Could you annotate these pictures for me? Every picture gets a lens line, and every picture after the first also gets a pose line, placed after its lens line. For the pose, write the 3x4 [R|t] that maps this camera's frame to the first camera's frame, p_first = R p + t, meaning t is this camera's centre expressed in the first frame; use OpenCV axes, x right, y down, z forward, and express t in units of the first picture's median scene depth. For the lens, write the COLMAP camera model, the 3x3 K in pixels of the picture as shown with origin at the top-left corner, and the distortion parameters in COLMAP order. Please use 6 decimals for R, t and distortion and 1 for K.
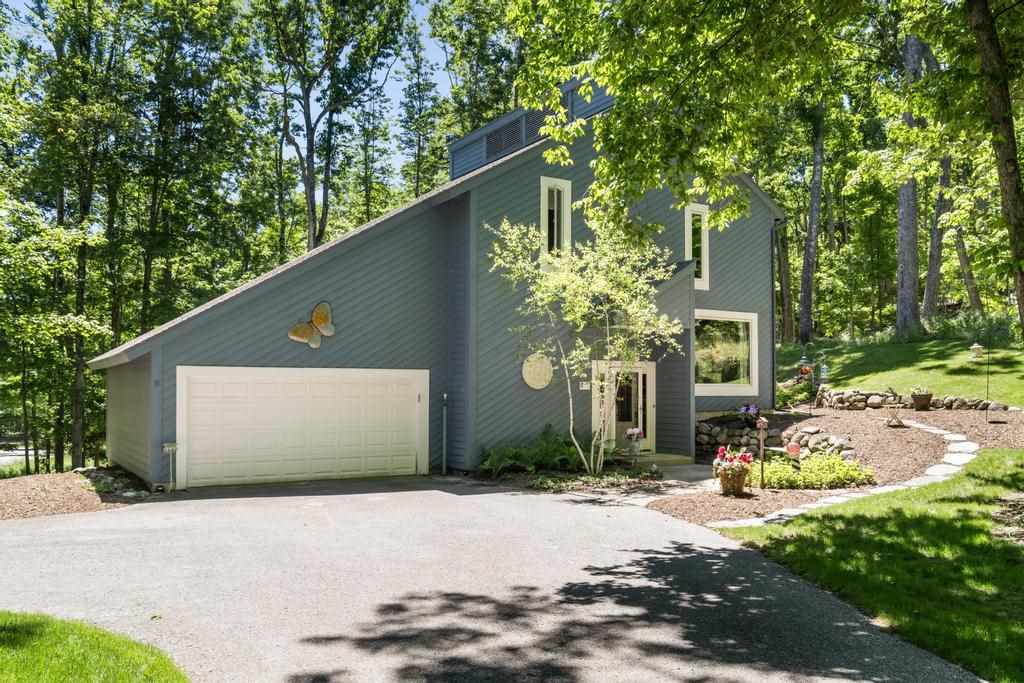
lens RADIAL K [[861.1, 0, 512.0], [0, 861.1, 341.5], [0, 0, 1]] dist [0.003201, -0.002344]
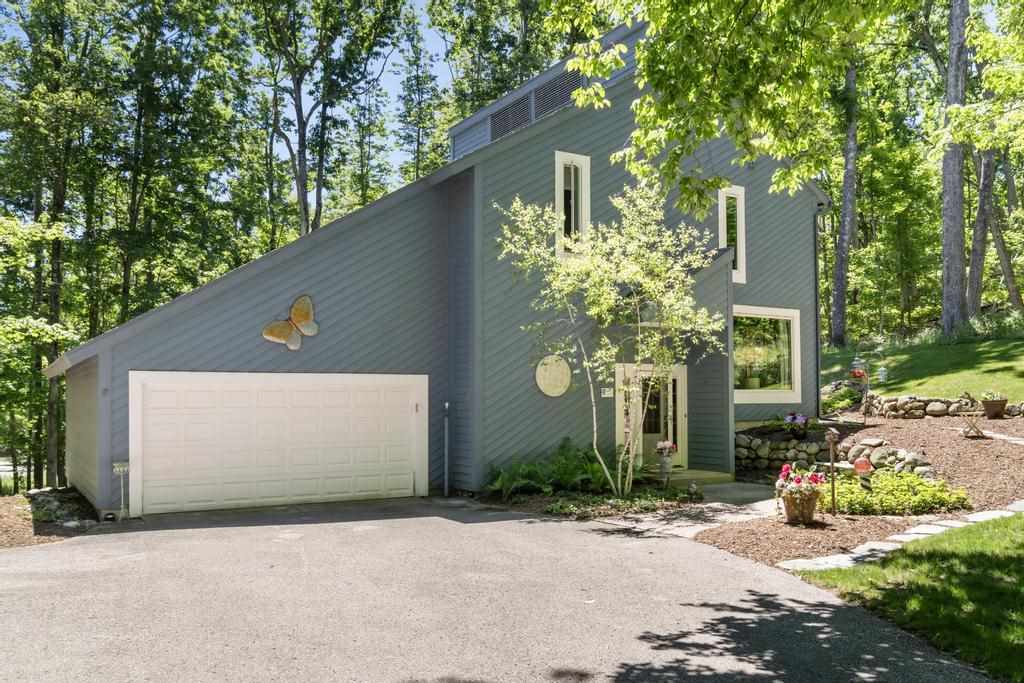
lens RADIAL K [[829.9, 0, 512.0], [0, 829.9, 341.5], [0, 0, 1]] dist [-0.002333, 0.004761]
pose [[0.999983, -0.005657, 0.001546, -0.013367], [0.005682, 0.999845, -0.016660, 0.013664], [-0.001451, 0.016668, 0.999860, 0.167108]]
